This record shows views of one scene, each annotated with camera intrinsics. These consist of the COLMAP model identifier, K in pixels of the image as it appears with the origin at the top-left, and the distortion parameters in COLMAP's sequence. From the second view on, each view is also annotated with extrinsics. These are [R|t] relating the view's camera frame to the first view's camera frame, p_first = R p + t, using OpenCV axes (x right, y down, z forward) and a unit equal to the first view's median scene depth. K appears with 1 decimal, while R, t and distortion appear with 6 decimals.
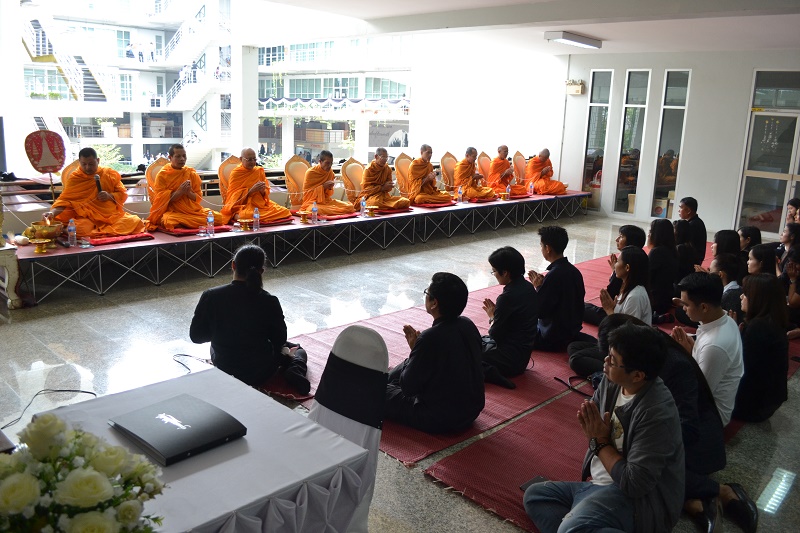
lens RADIAL K [[647.3, 0, 400.0], [0, 647.3, 266.5], [0, 0, 1]] dist [-0.068887, 0.000885]
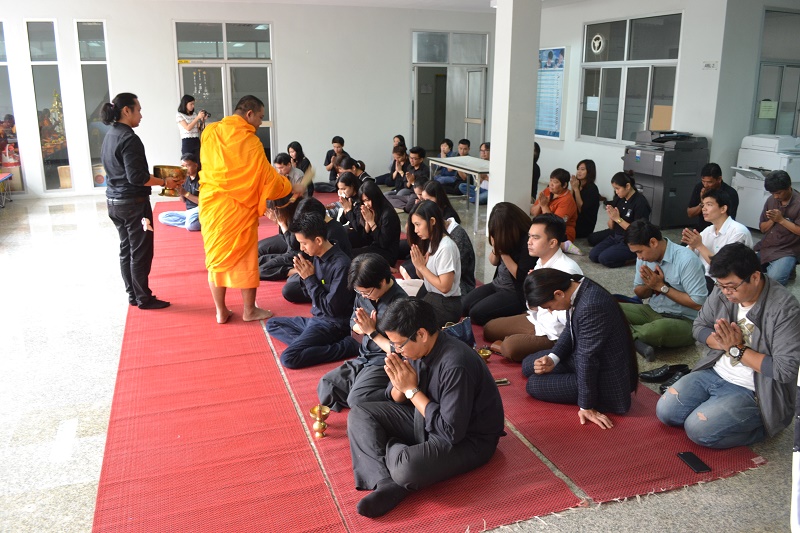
lens RADIAL K [[647.3, 0, 400.0], [0, 647.3, 266.5], [0, 0, 1]] dist [-0.068887, 0.000885]
pose [[0.445984, -0.280856, 0.849834, -0.226228], [0.217953, 0.954989, 0.201228, -0.066556], [-0.868098, 0.095480, 0.487123, 0.239764]]
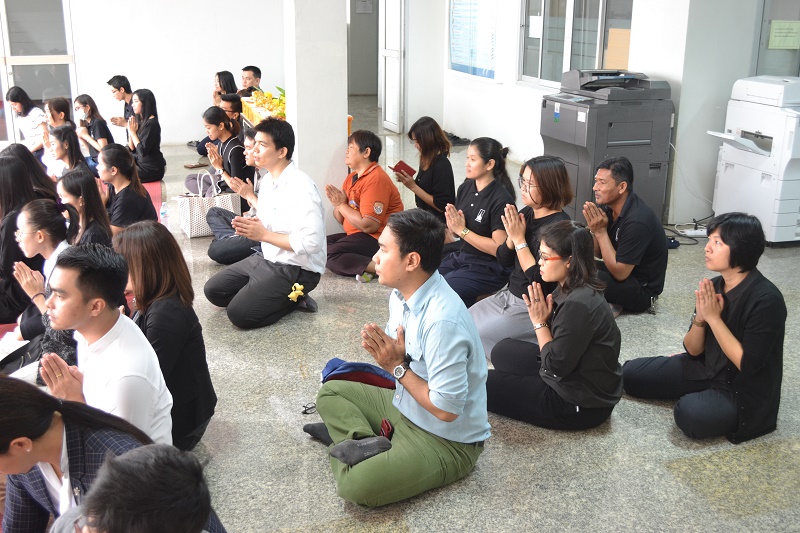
lens RADIAL K [[827.6, 0, 400.0], [0, 827.6, 266.5], [0, 0, 1]] dist [-0.052494, -0.005859]
pose [[0.495991, -0.299874, 0.814904, 0.015938], [0.214224, 0.951725, 0.219836, -0.024796], [-0.841487, 0.065535, 0.536288, 0.129479]]
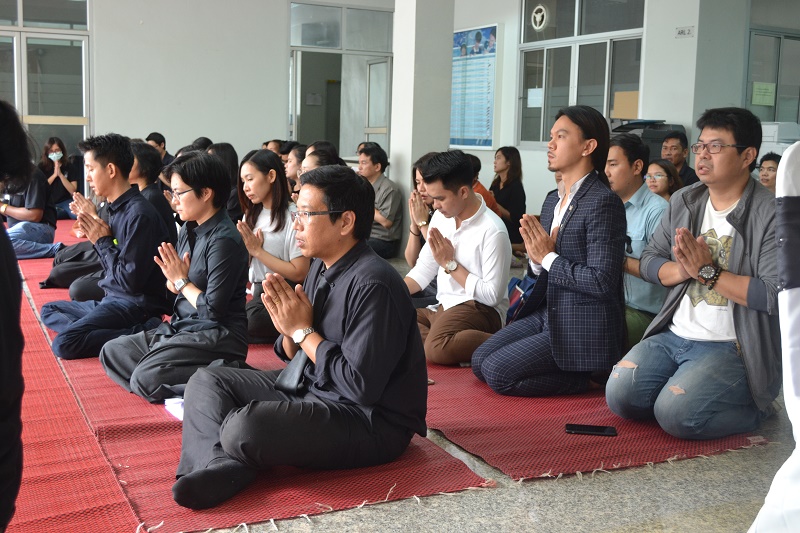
lens RADIAL K [[912.0, 0, 400.0], [0, 912.0, 266.5], [0, 0, 1]] dist [-0.026850, -0.033558]
pose [[0.335861, -0.162338, 0.927816, -0.224083], [0.203248, 0.974321, 0.096901, 0.012976], [-0.919721, 0.156031, 0.360231, 0.237799]]
